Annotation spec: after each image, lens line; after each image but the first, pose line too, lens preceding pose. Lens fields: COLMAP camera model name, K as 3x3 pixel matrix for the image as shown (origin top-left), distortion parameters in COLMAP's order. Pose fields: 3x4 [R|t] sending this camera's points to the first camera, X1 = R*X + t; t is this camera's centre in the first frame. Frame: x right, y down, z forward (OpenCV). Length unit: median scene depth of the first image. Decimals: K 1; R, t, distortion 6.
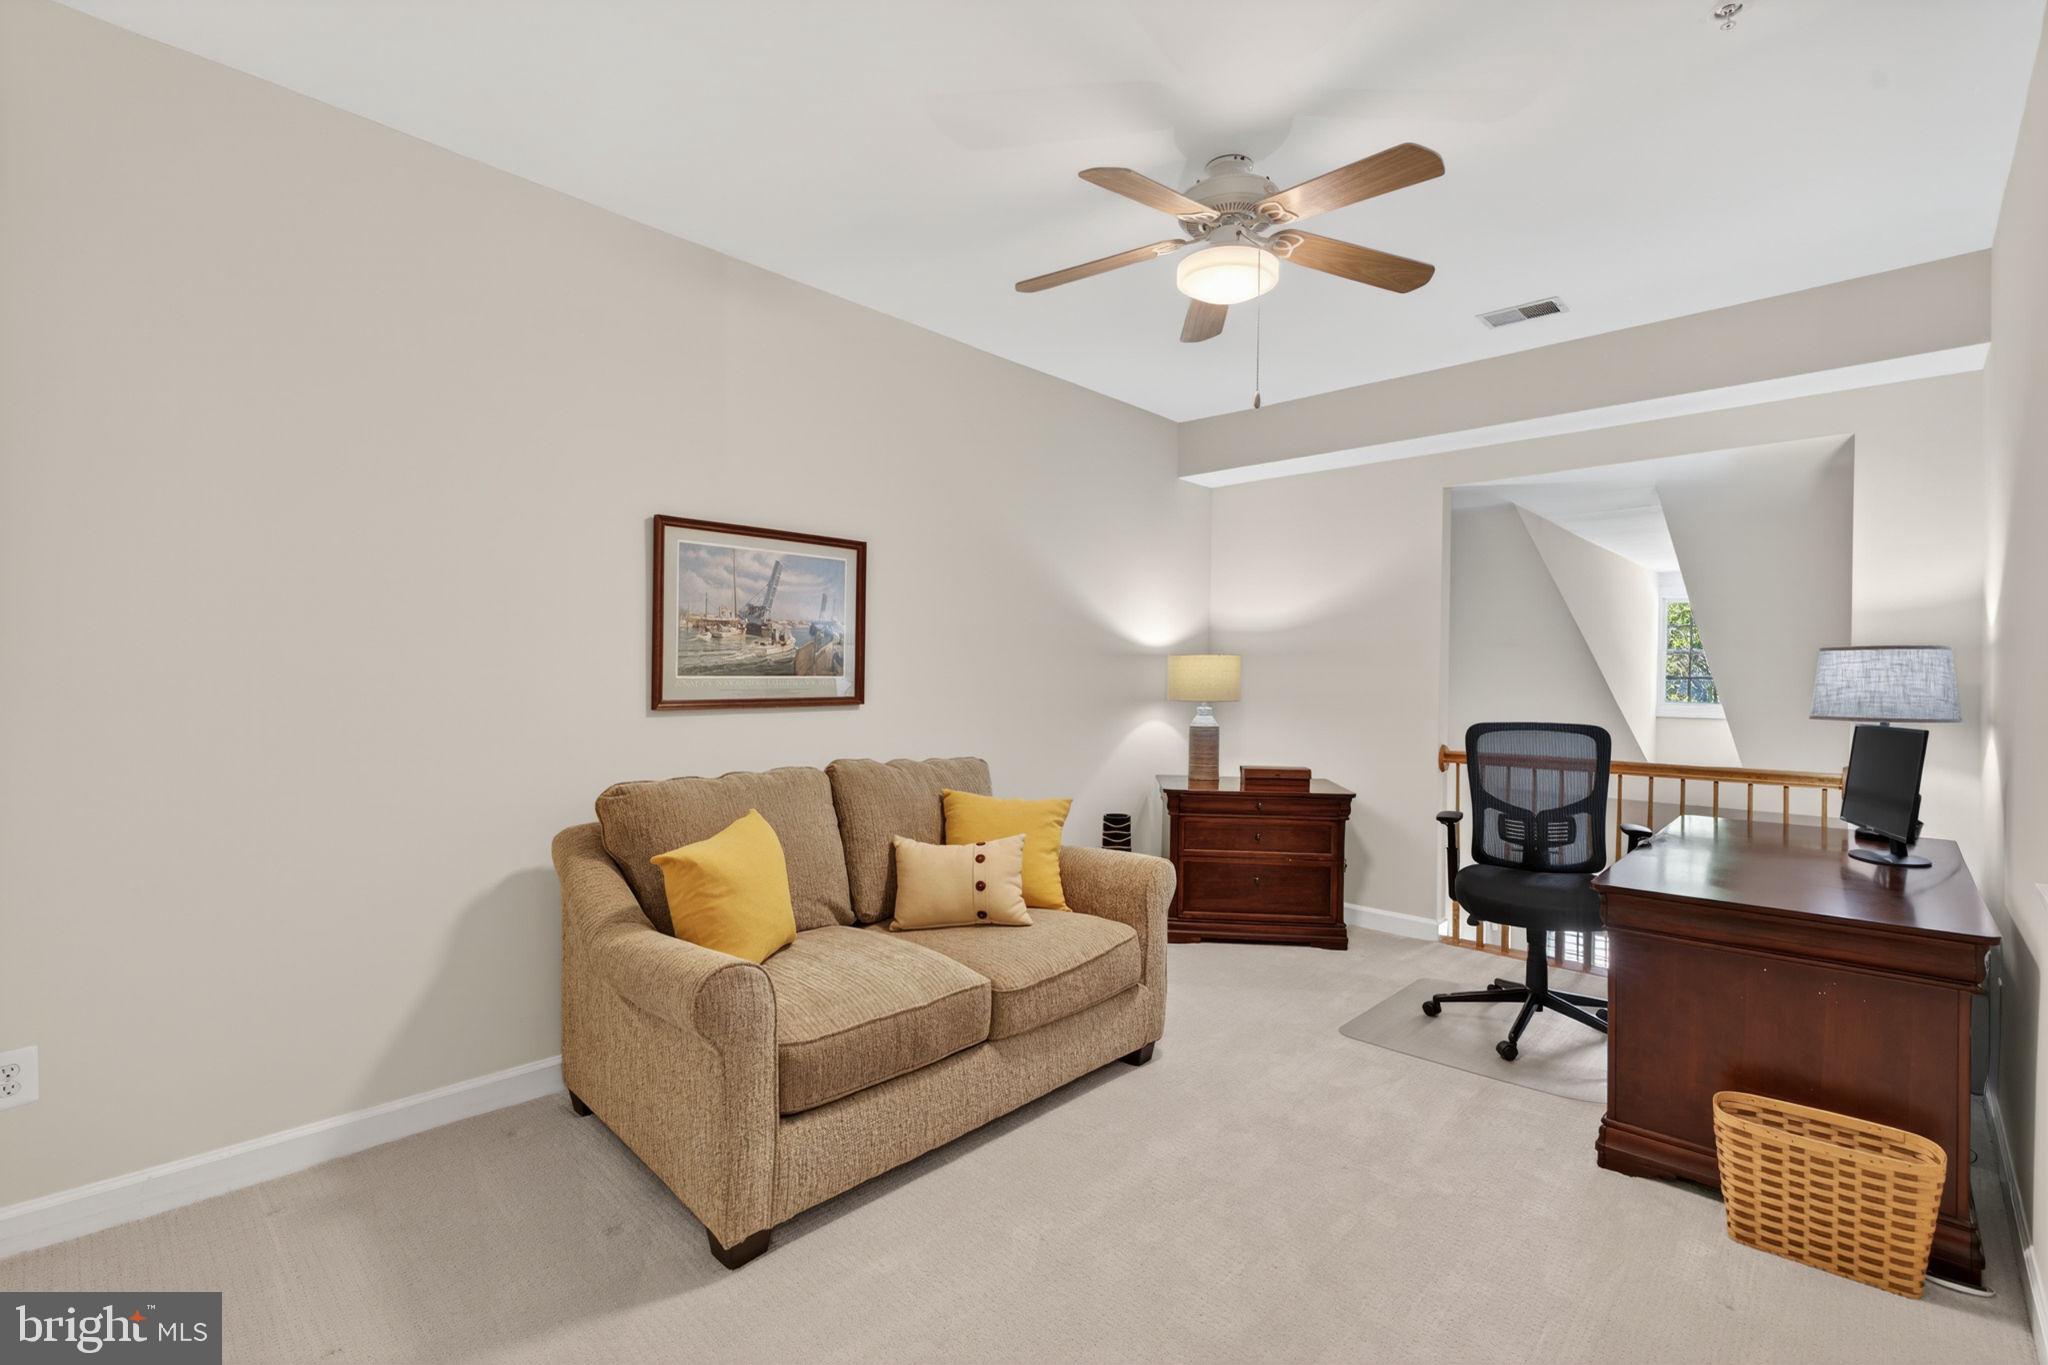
lens RADIAL K [[932.0, 0, 1031.0], [0, 932.0, 674.5], [0, 0, 1]] dist [-0.001441, -0.000212]
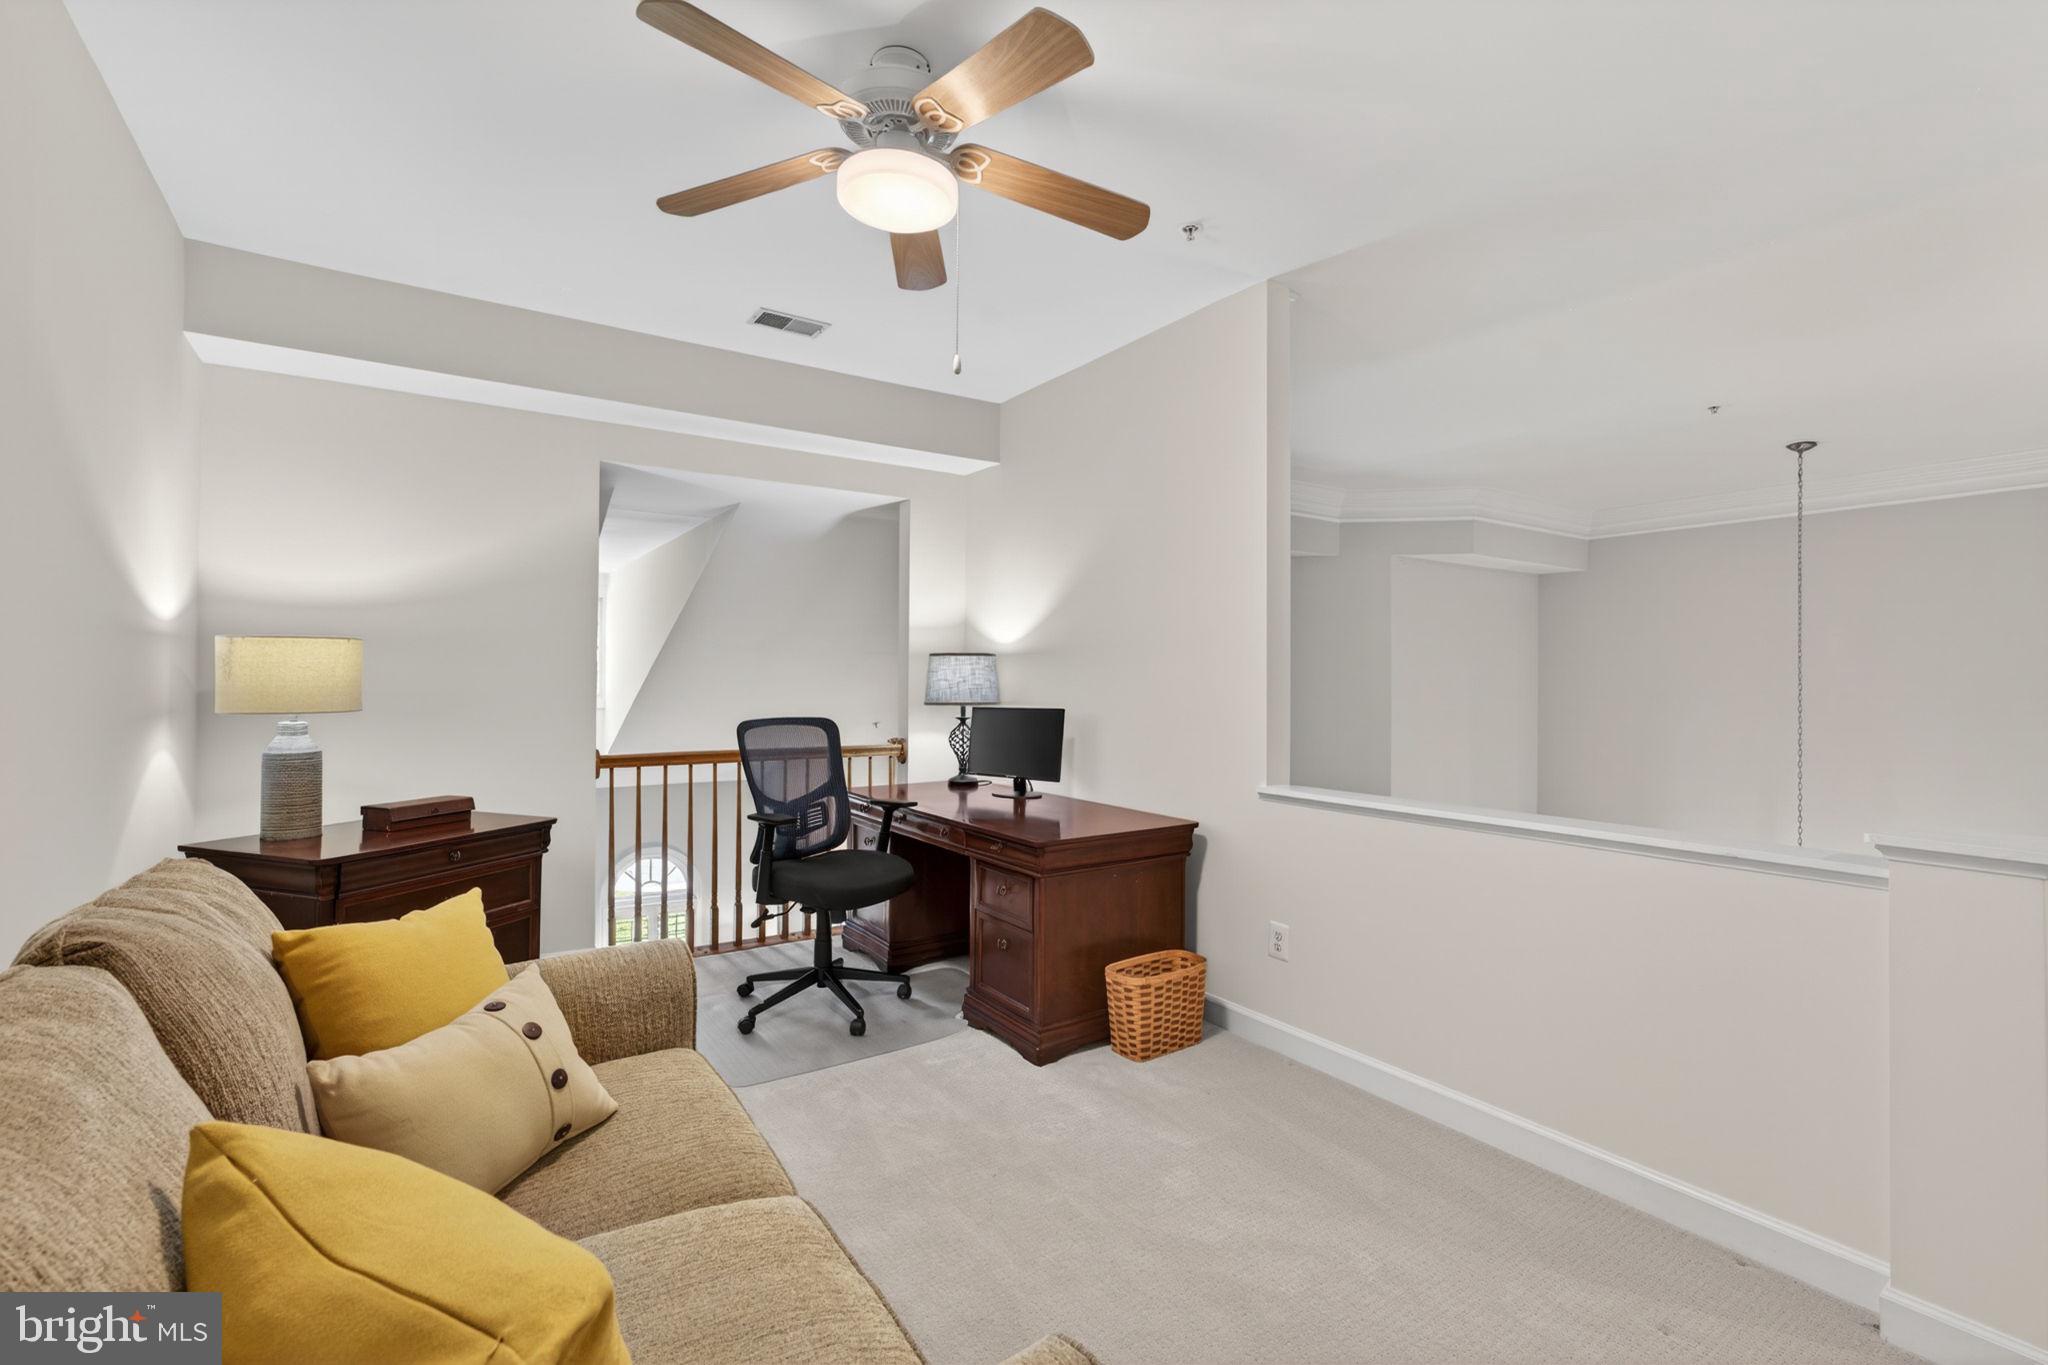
lens RADIAL K [[895.6, 0, 1024.0], [0, 895.6, 682.5], [0, 0, 1]] dist [-0.001241, -0.000191]
pose [[0.228471, -0.008143, 0.973517, -0.383349], [-0.001810, 0.999960, 0.008789, 0.003309], [-0.973549, -0.003770, 0.228447, 0.516510]]
